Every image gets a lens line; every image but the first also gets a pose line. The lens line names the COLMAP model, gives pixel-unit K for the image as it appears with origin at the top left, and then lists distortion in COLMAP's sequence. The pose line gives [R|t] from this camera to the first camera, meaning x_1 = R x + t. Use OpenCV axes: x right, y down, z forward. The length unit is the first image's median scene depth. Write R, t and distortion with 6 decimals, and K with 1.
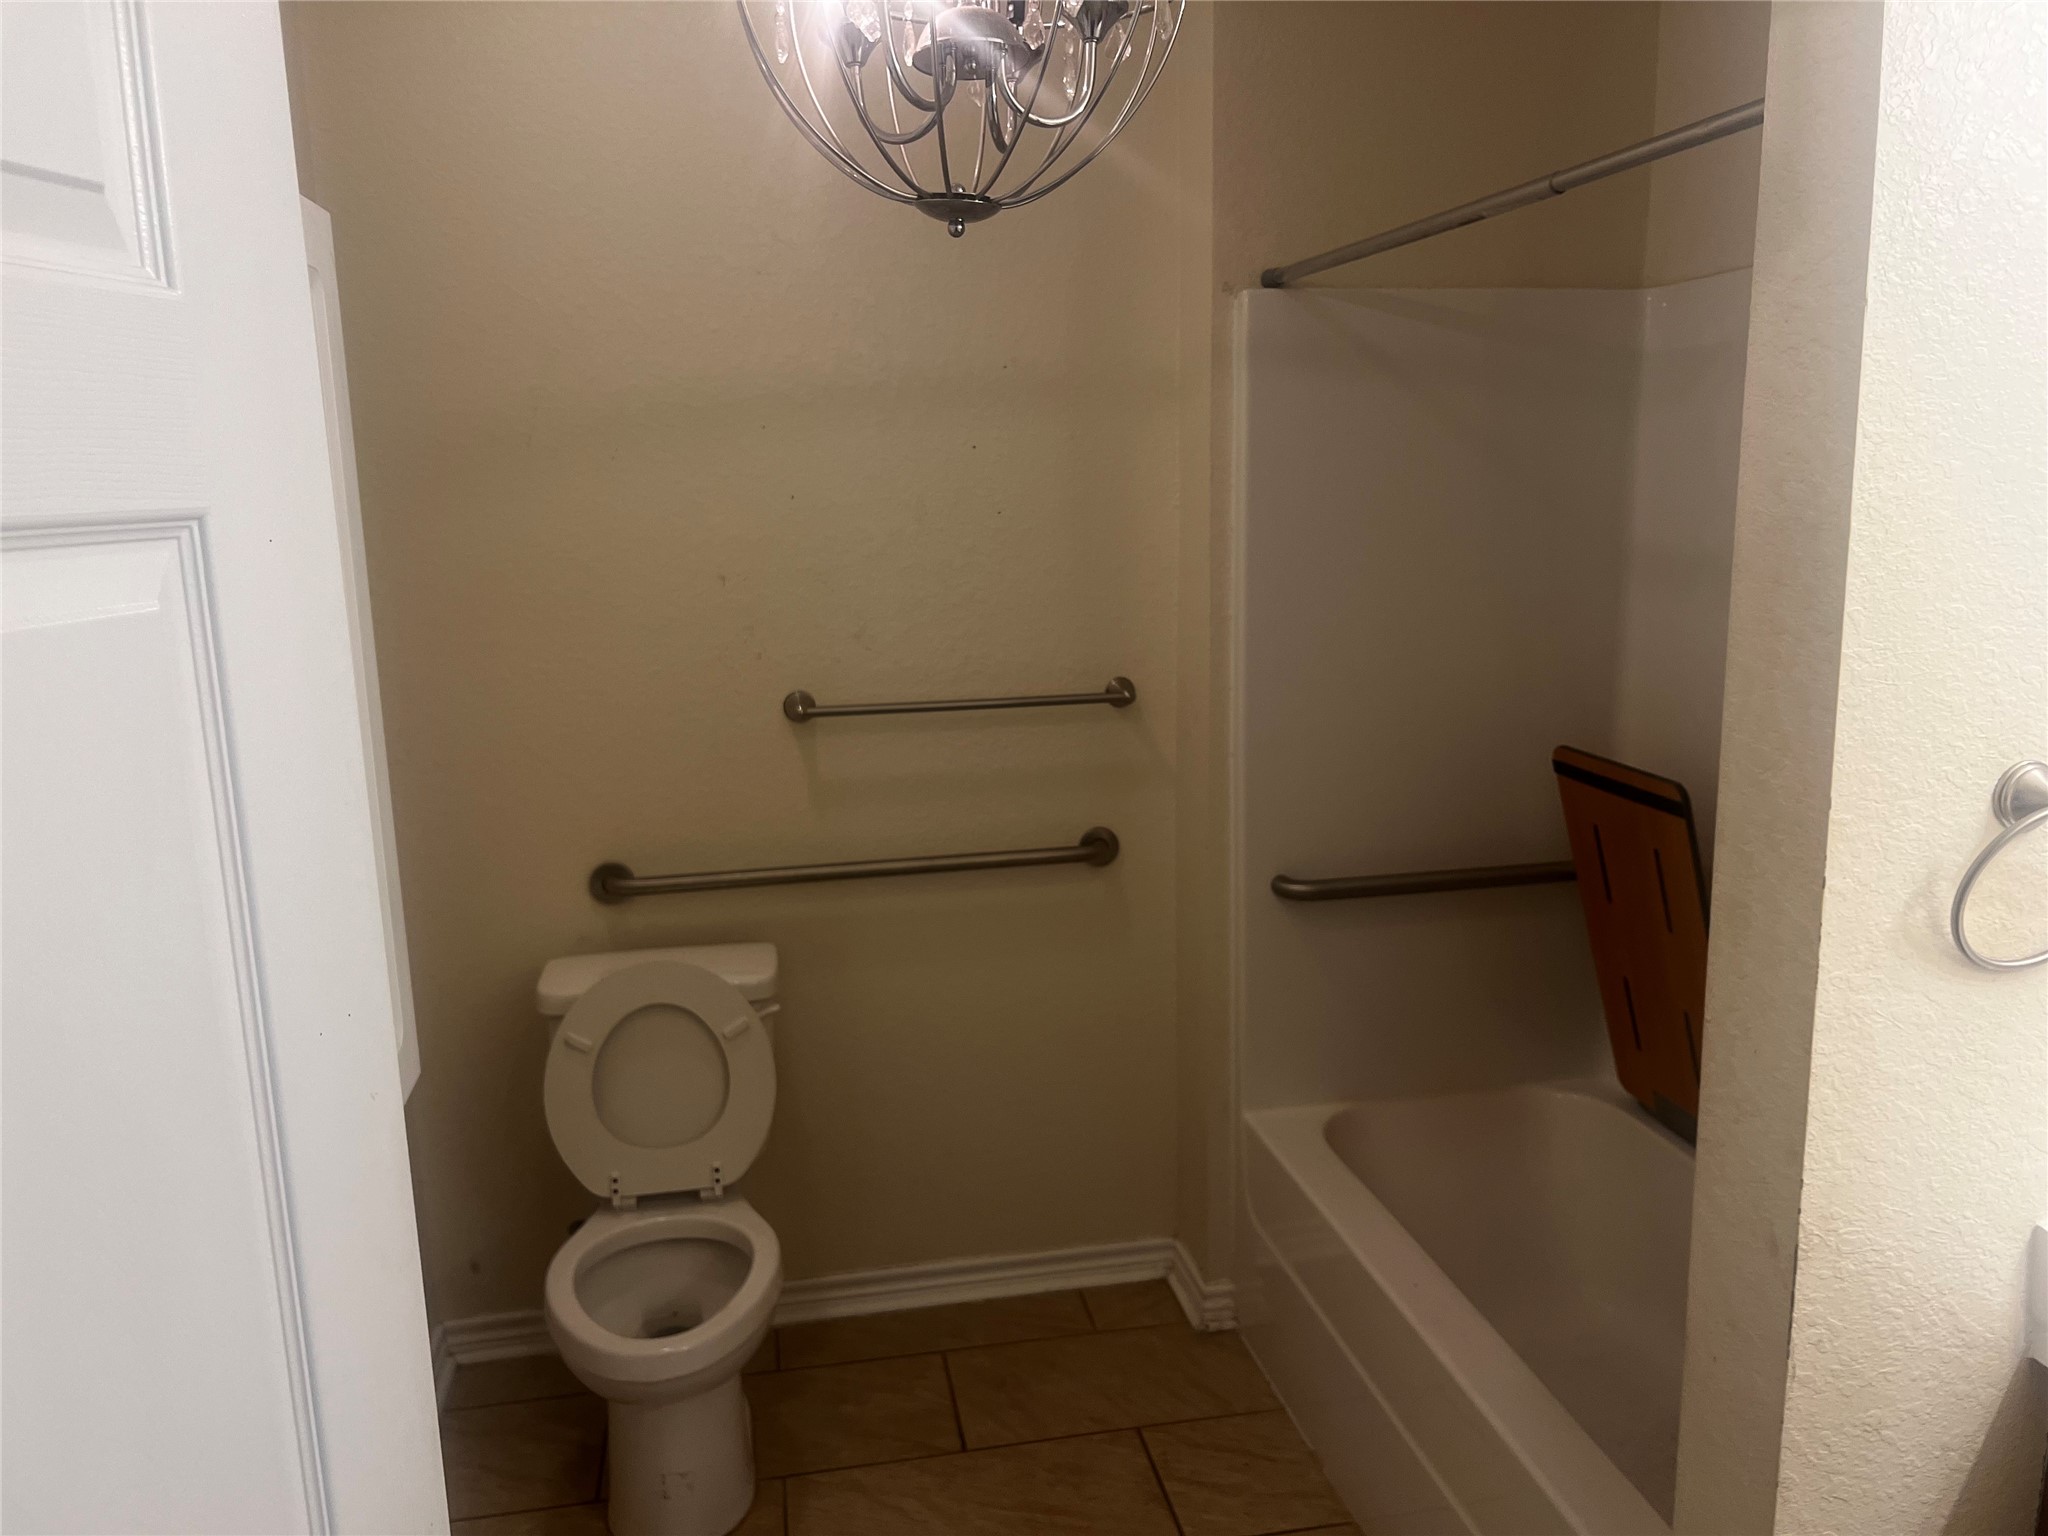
lens RADIAL K [[1493.0, 0, 1024.0], [0, 1493.0, 768.0], [0, 0, 1]] dist [0.082586, -0.125618]
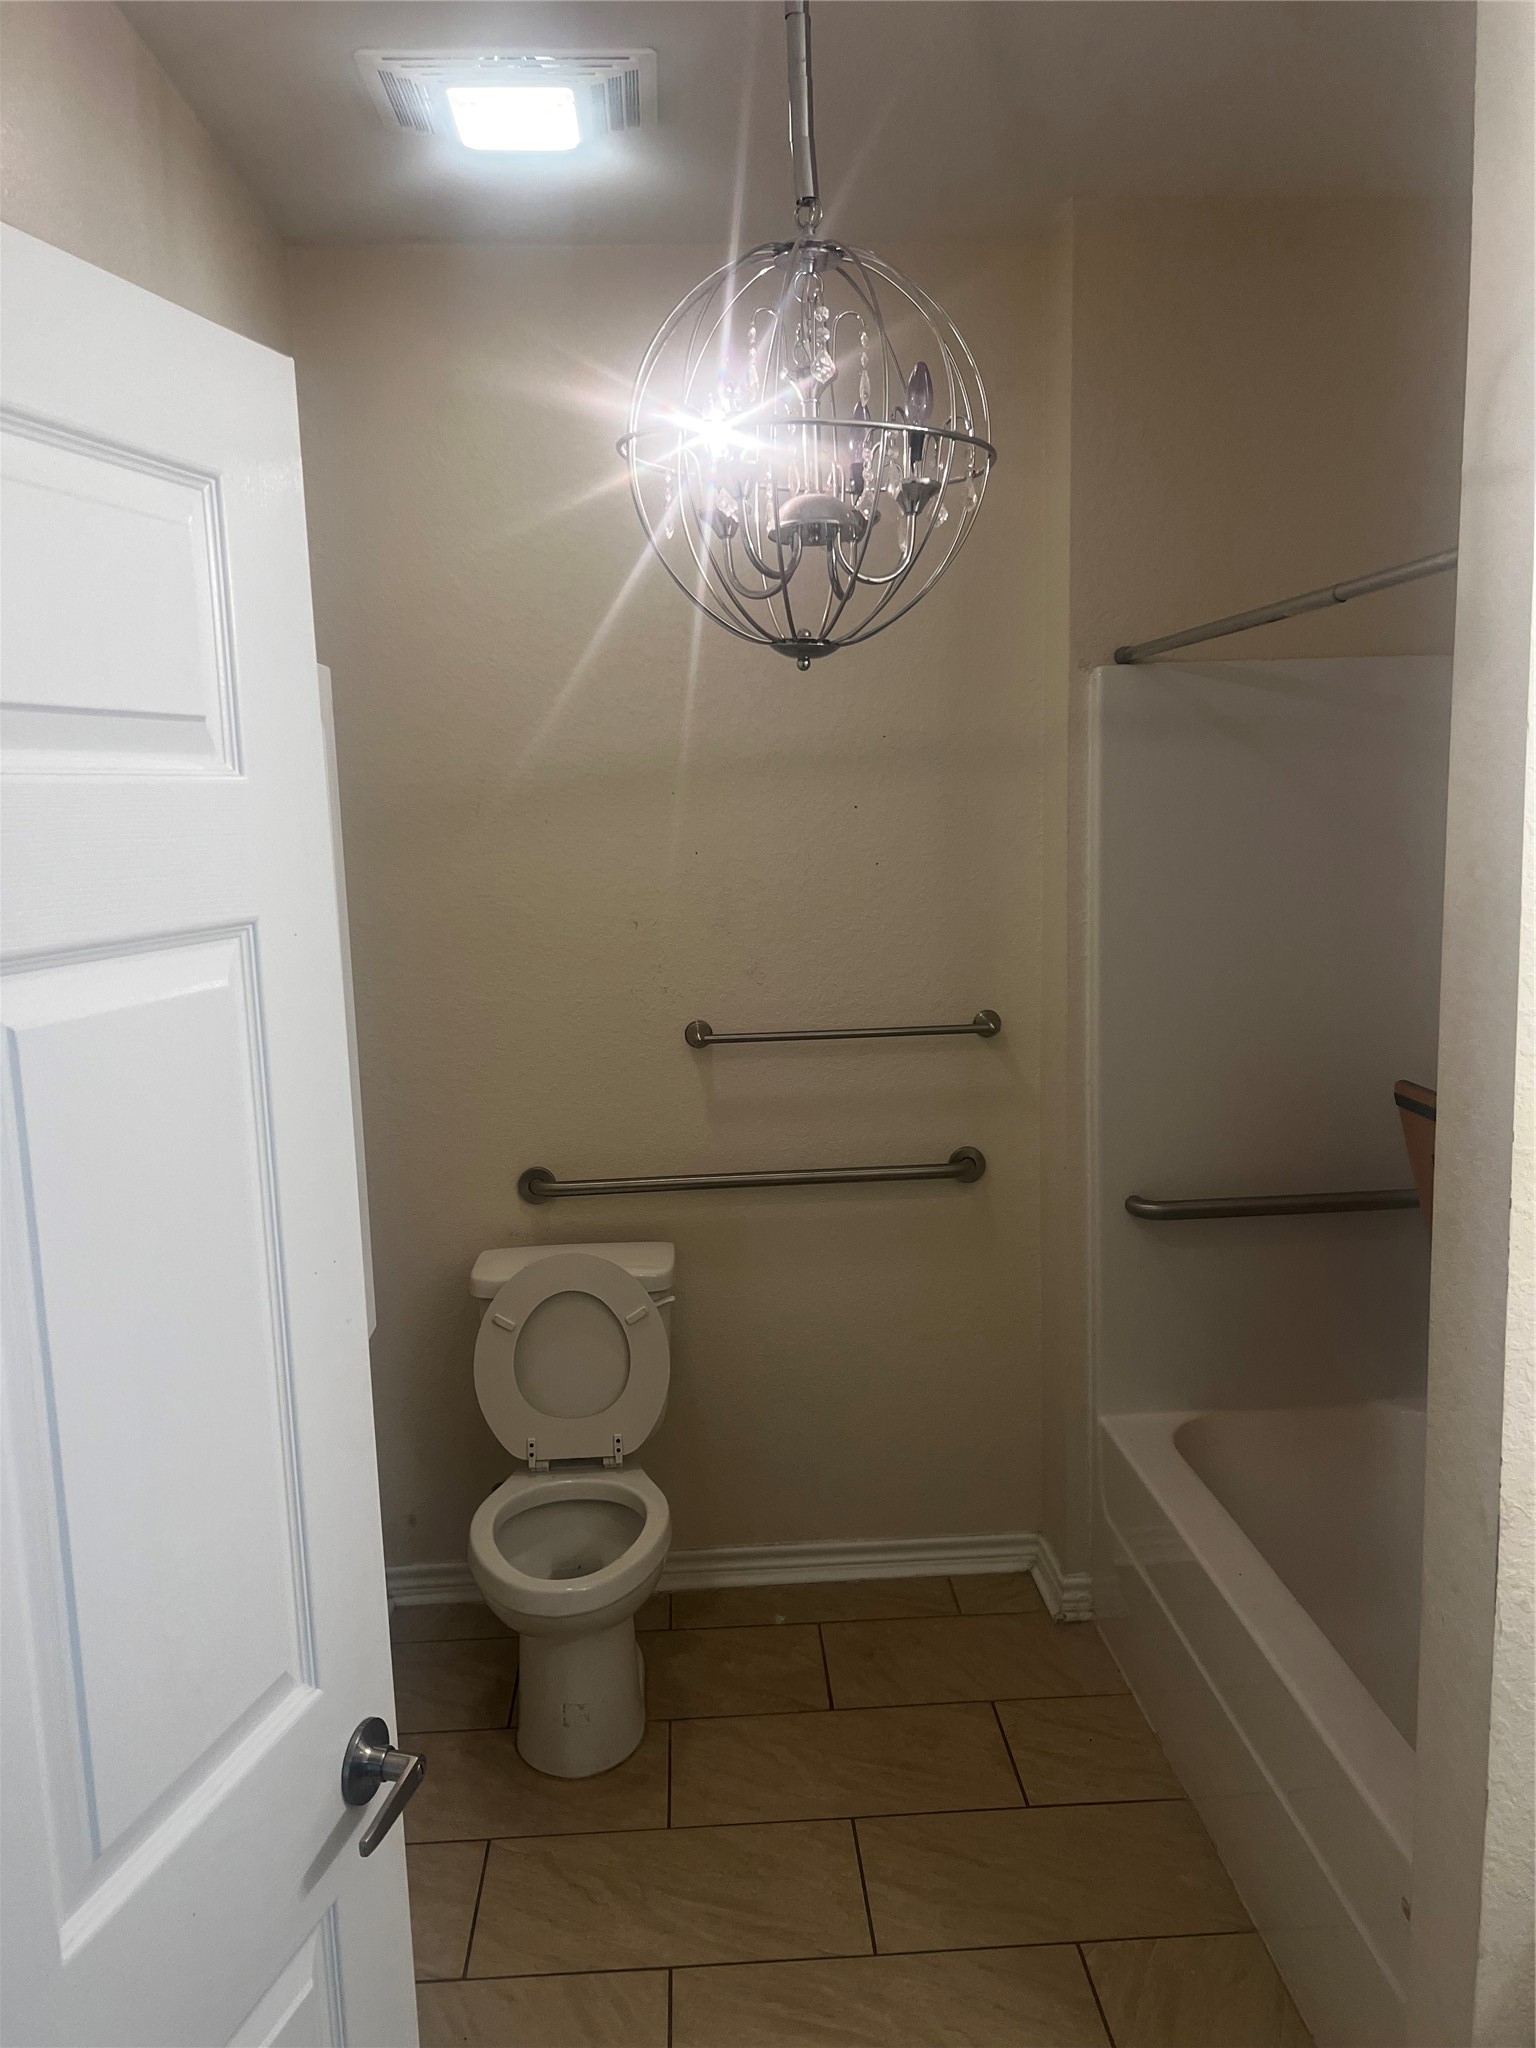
lens RADIAL K [[1530.8, 0, 768.0], [0, 1530.8, 1024.0], [0, 0, 1]] dist [0.114928, -0.185799]
pose [[0.991189, 0.012268, -0.131884, 0.058000], [-0.017689, 0.999043, -0.040010, -0.002953], [0.131267, 0.041991, 0.990457, -0.154458]]
